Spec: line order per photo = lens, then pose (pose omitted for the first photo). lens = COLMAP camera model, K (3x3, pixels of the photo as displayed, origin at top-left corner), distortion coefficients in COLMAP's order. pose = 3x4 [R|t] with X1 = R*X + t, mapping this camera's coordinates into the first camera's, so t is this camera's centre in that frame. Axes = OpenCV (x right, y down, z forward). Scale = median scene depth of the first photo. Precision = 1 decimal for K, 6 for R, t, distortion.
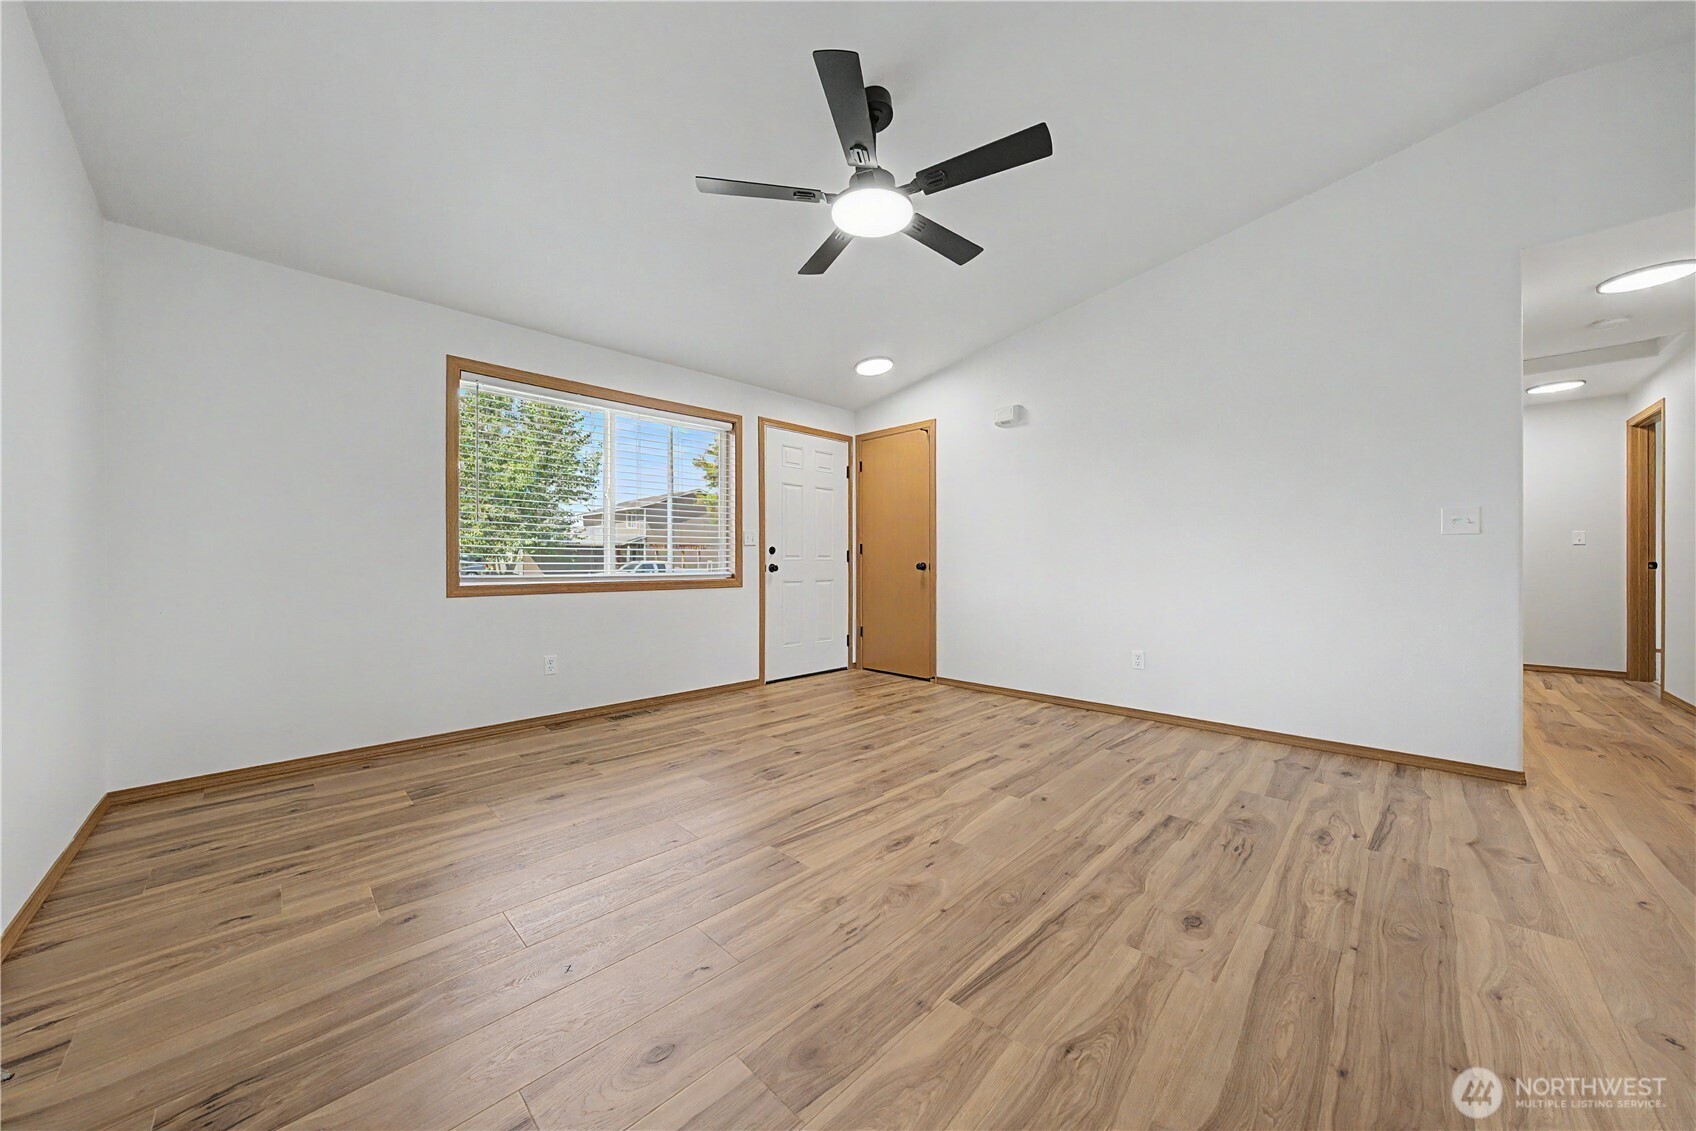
lens RADIAL K [[584.5, 0, 847.4], [0, 584.5, 563.0], [0, 0, 1]] dist [-0.030109, 0.006446]
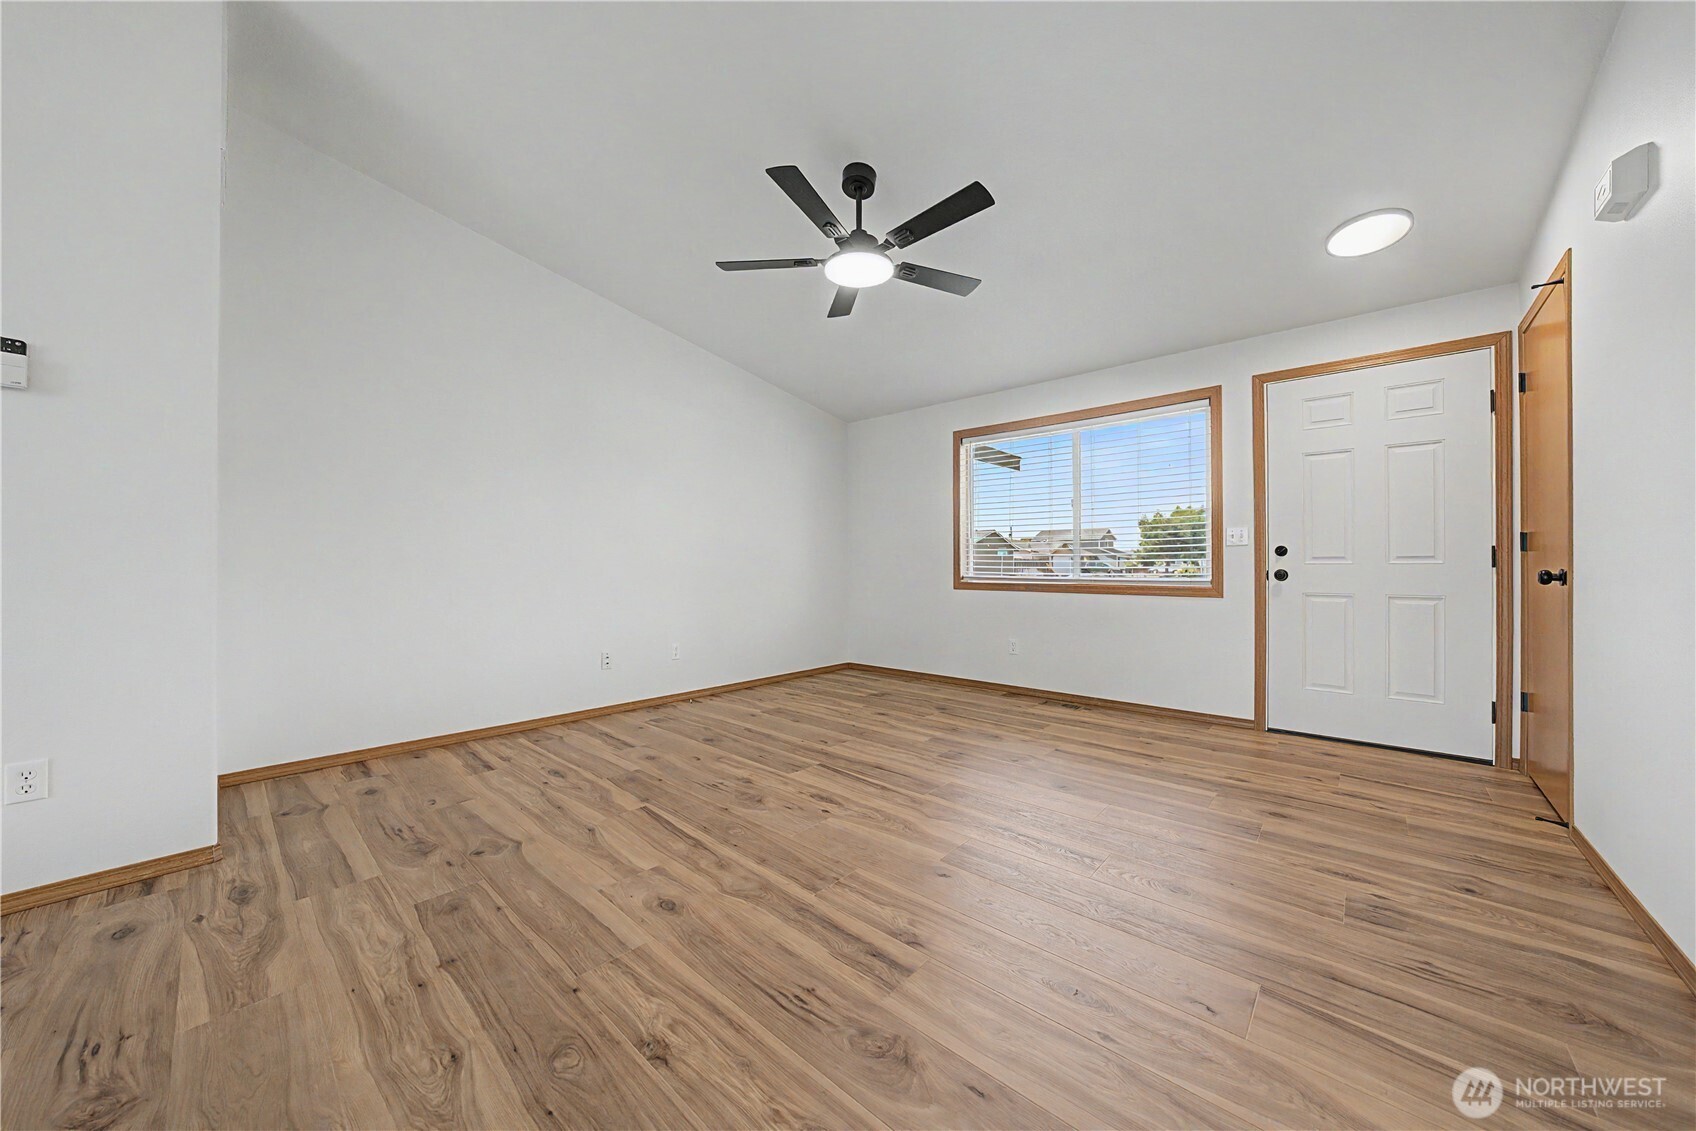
lens RADIAL K [[584.5, 0, 847.4], [0, 584.5, 563.0], [0, 0, 1]] dist [-0.030109, 0.006446]
pose [[0.048391, -0.002435, -0.998826, 1.152720], [-0.003423, 0.999991, -0.002603, -0.005697], [0.998823, 0.003545, 0.048382, 0.871968]]
